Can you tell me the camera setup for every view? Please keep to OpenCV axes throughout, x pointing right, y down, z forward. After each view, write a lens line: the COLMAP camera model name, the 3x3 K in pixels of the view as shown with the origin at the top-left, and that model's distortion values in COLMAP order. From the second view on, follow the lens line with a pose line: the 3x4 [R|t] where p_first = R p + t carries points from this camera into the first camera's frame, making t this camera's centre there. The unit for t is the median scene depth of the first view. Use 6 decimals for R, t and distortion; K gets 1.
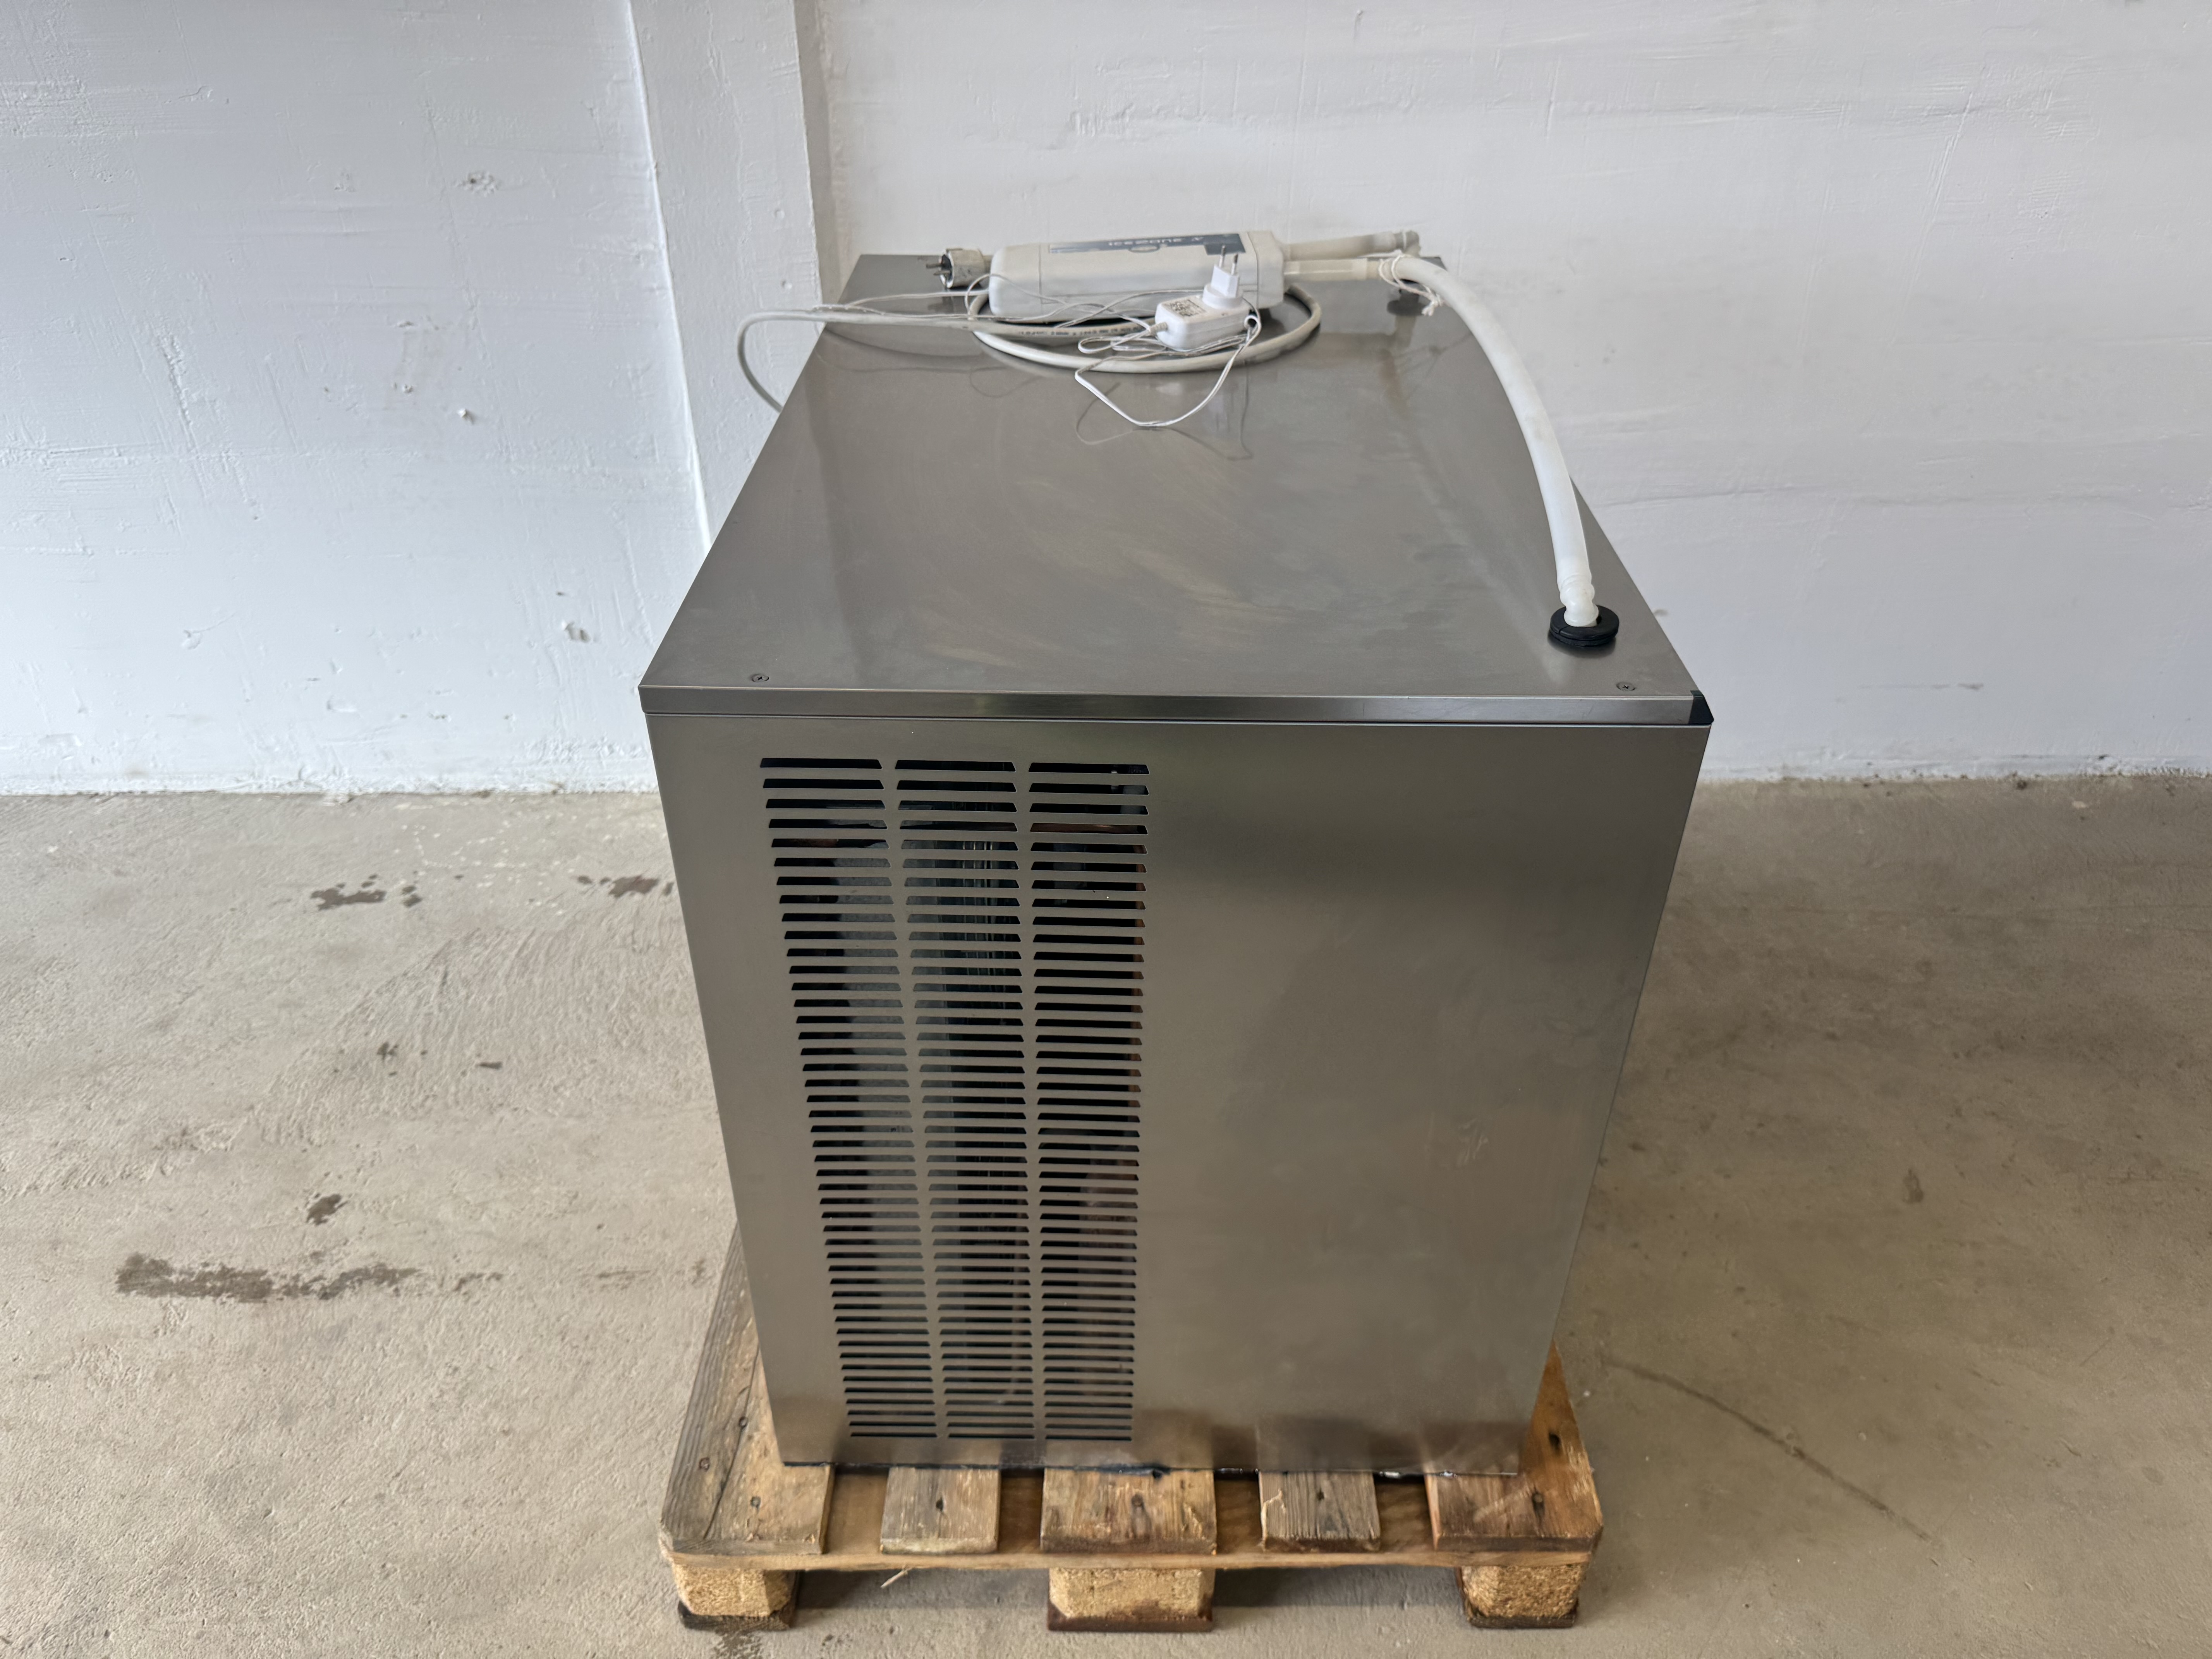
lens RADIAL K [[1571.0, 0, 1095.0], [0, 1571.0, 838.3], [0, 0, 1]] dist [-0.011968, -0.001948]
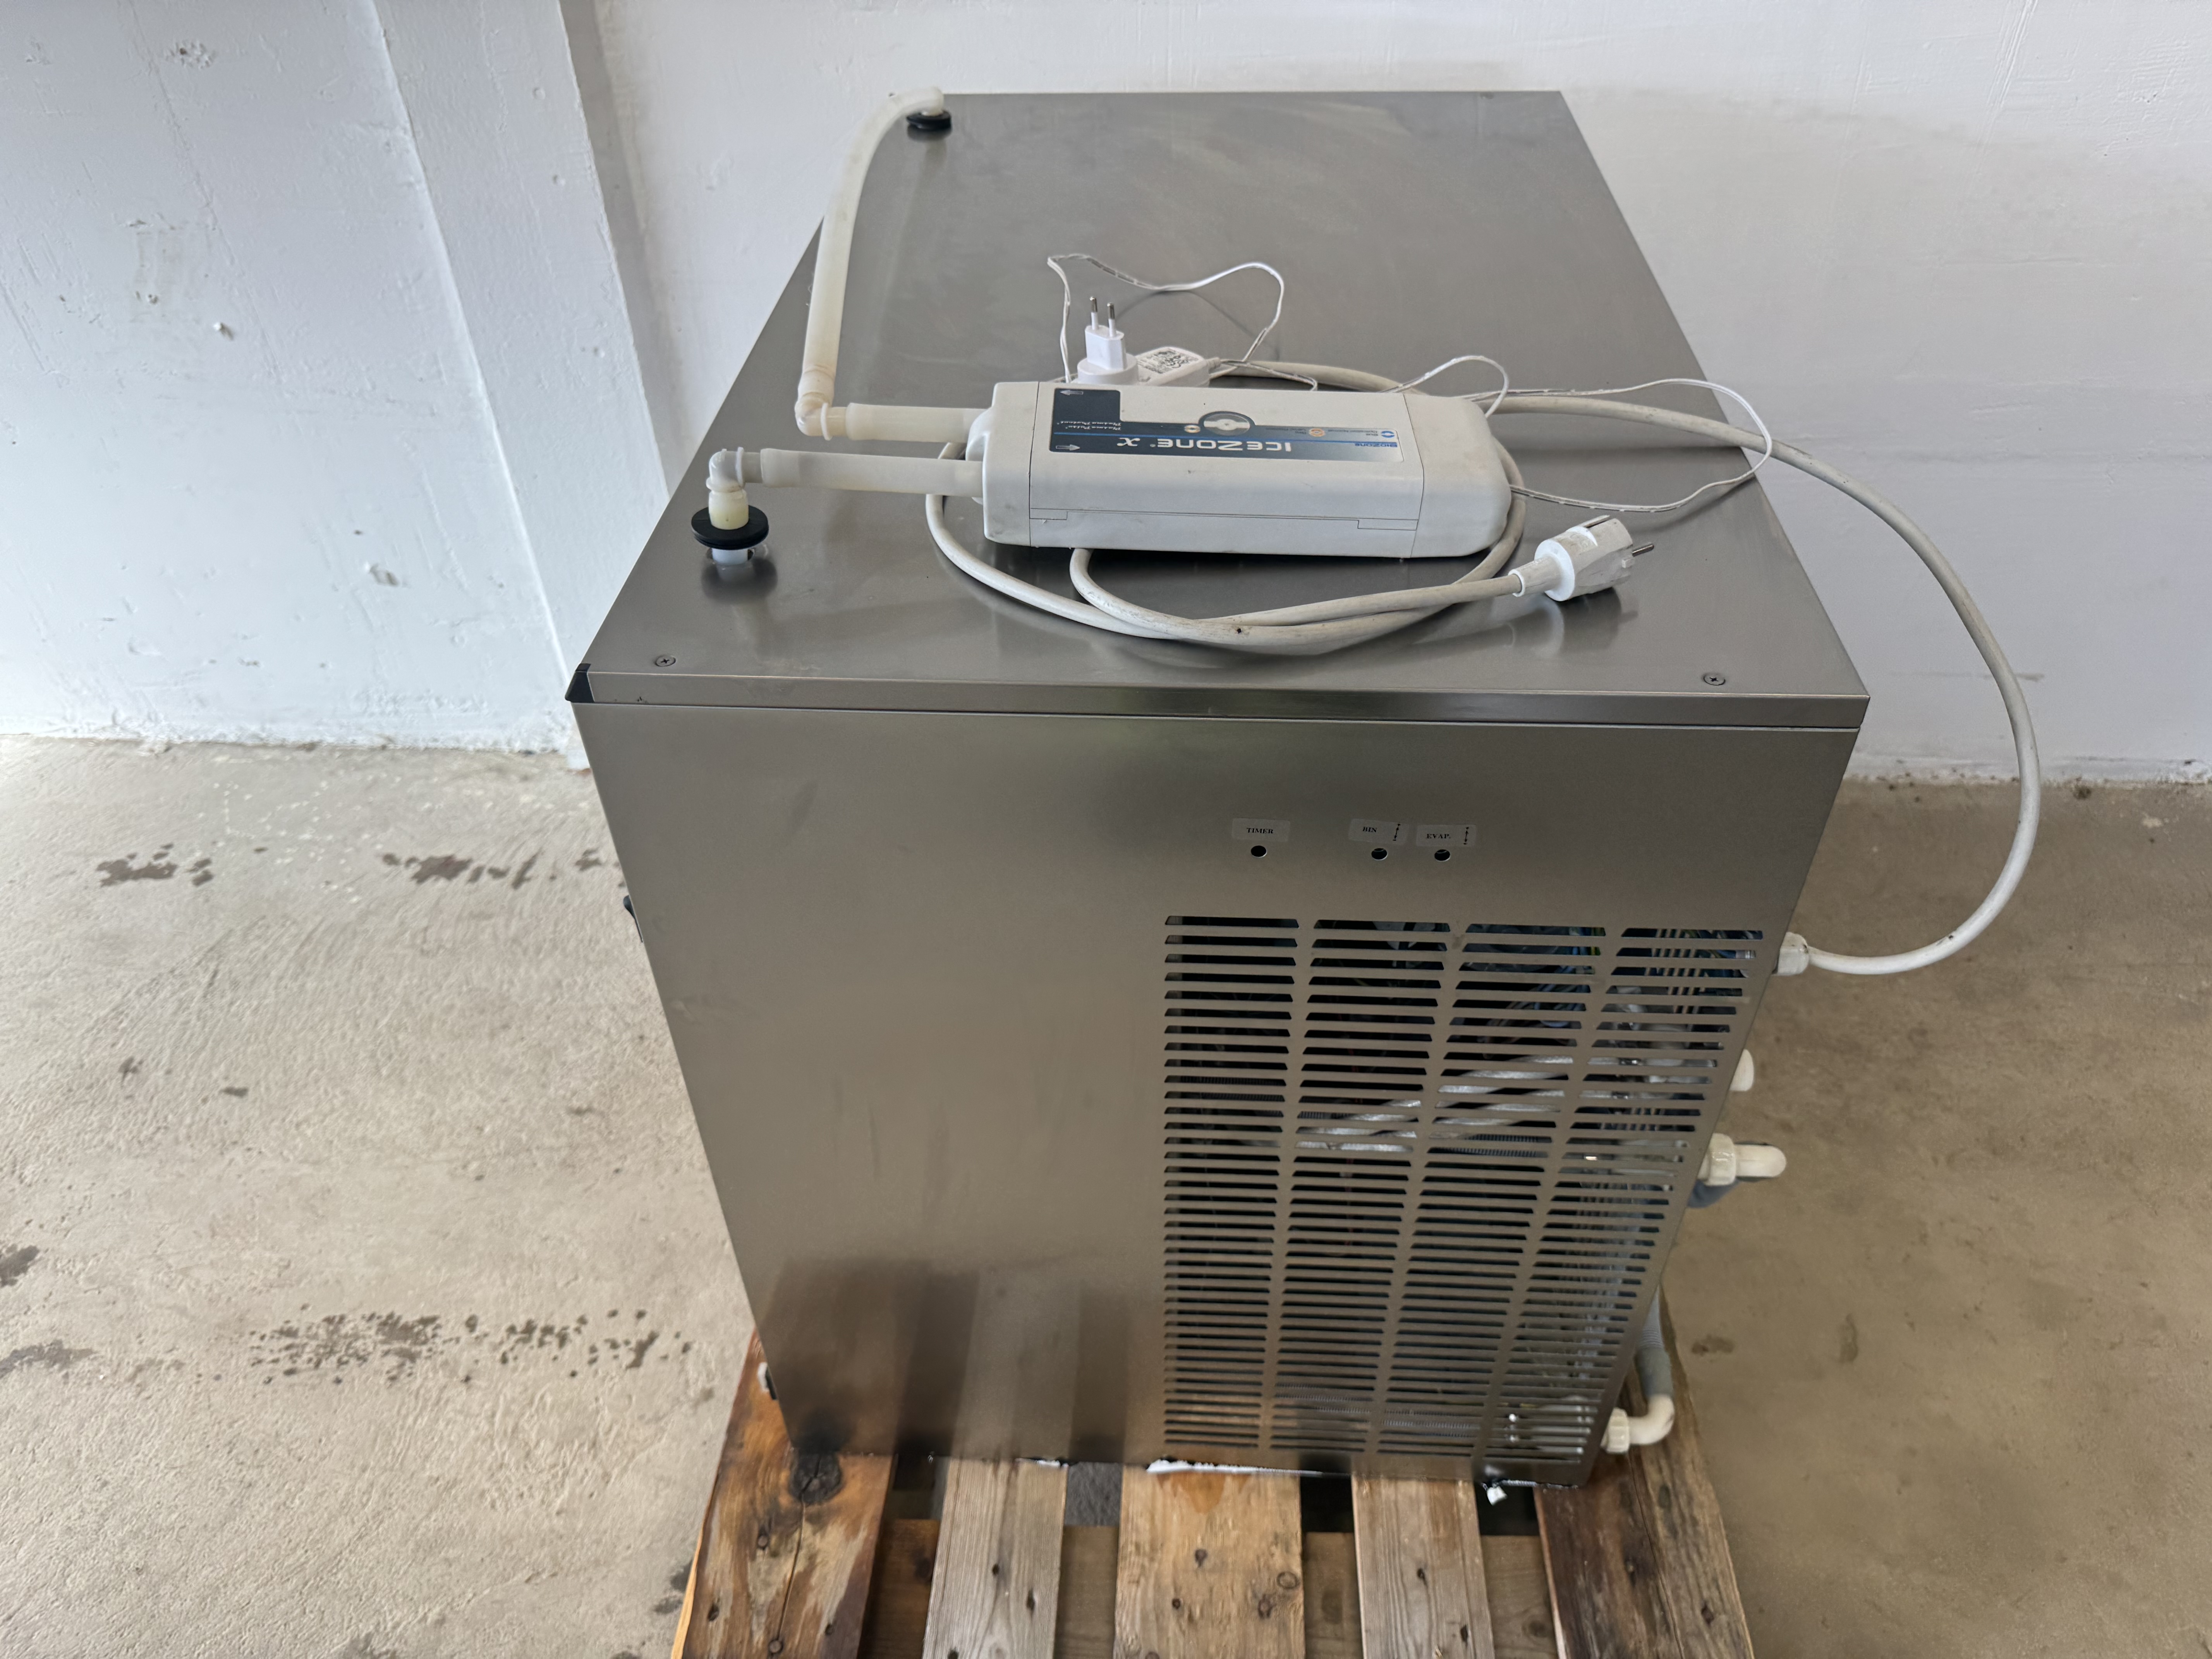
lens RADIAL K [[1571.0, 0, 1115.0], [0, 1571.0, 841.0], [0, 0, 1]] dist [-0.011968, -0.001948]
pose [[0.997029, 0.035447, -0.068383, 0.162133], [-0.027448, 0.993038, 0.114555, -0.107592], [0.071968, -0.112337, 0.991061, 0.161157]]
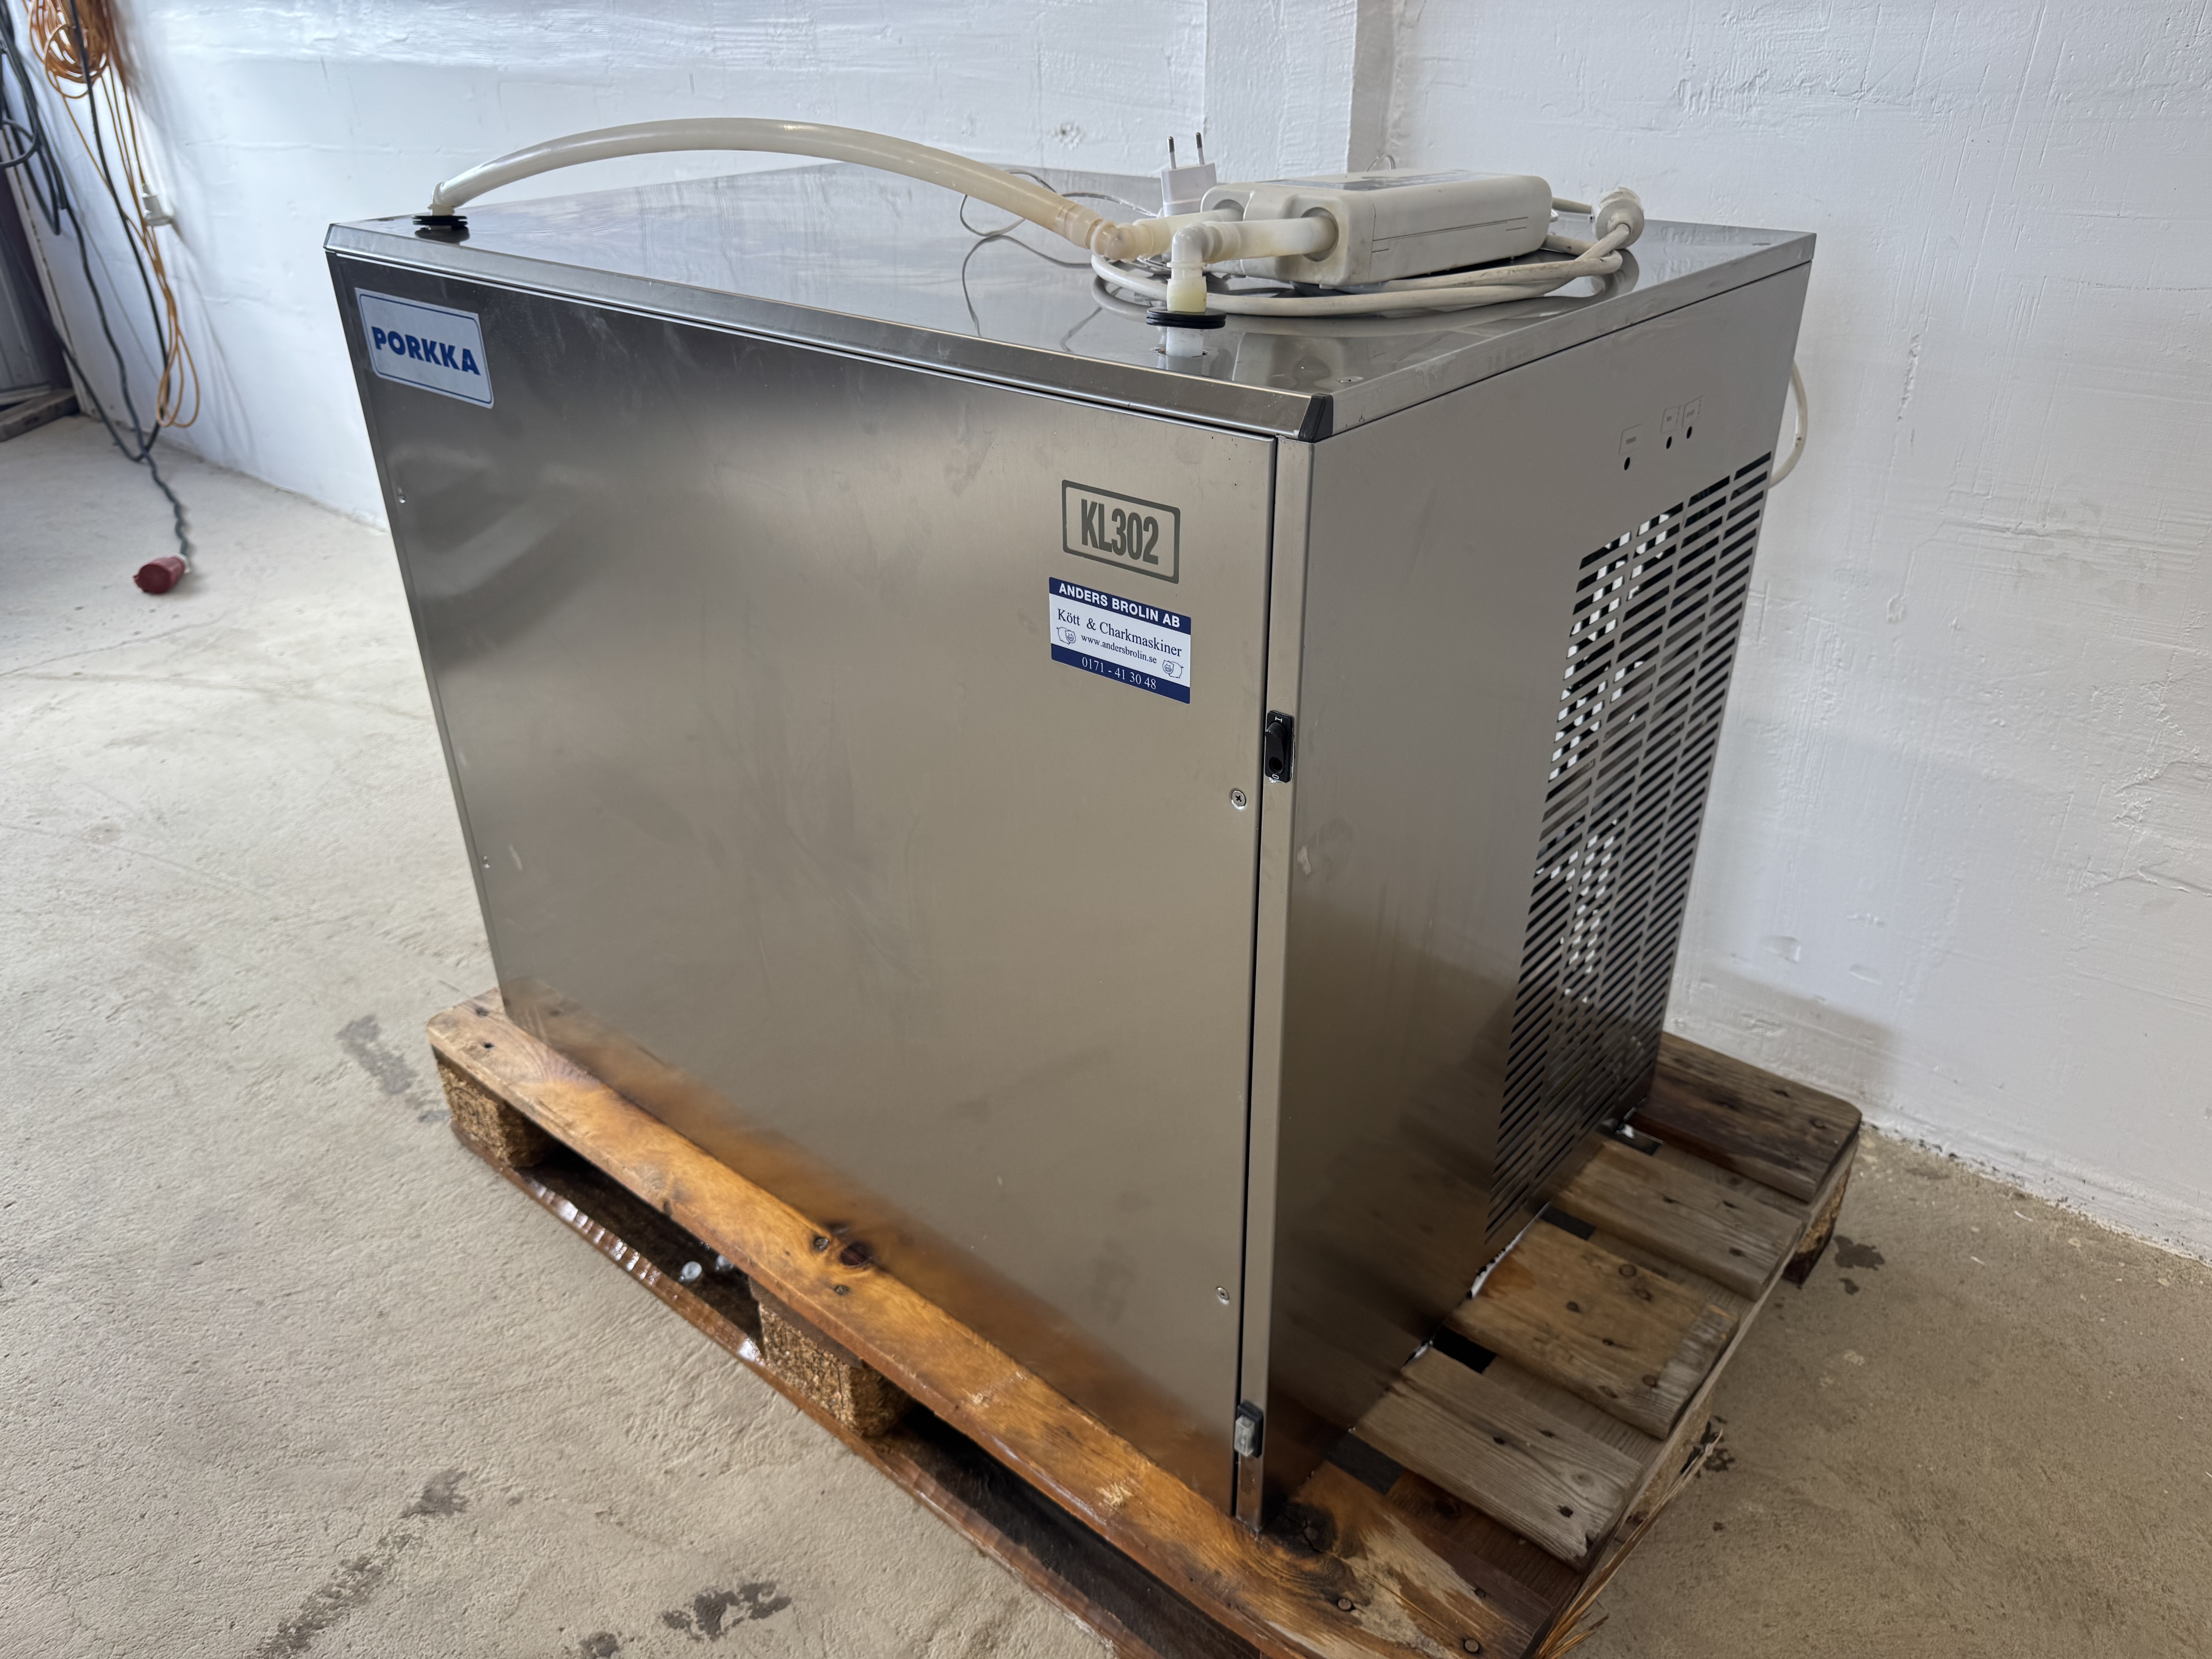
lens RADIAL K [[1571.0, 0, 1103.8], [0, 1571.0, 843.8], [0, 0, 1]] dist [-0.011968, -0.001948]
pose [[0.741244, 0.317864, -0.591202, 0.308532], [-0.372494, 0.927495, 0.031646, -0.056231], [0.558395, 0.196762, 0.805903, 0.319540]]
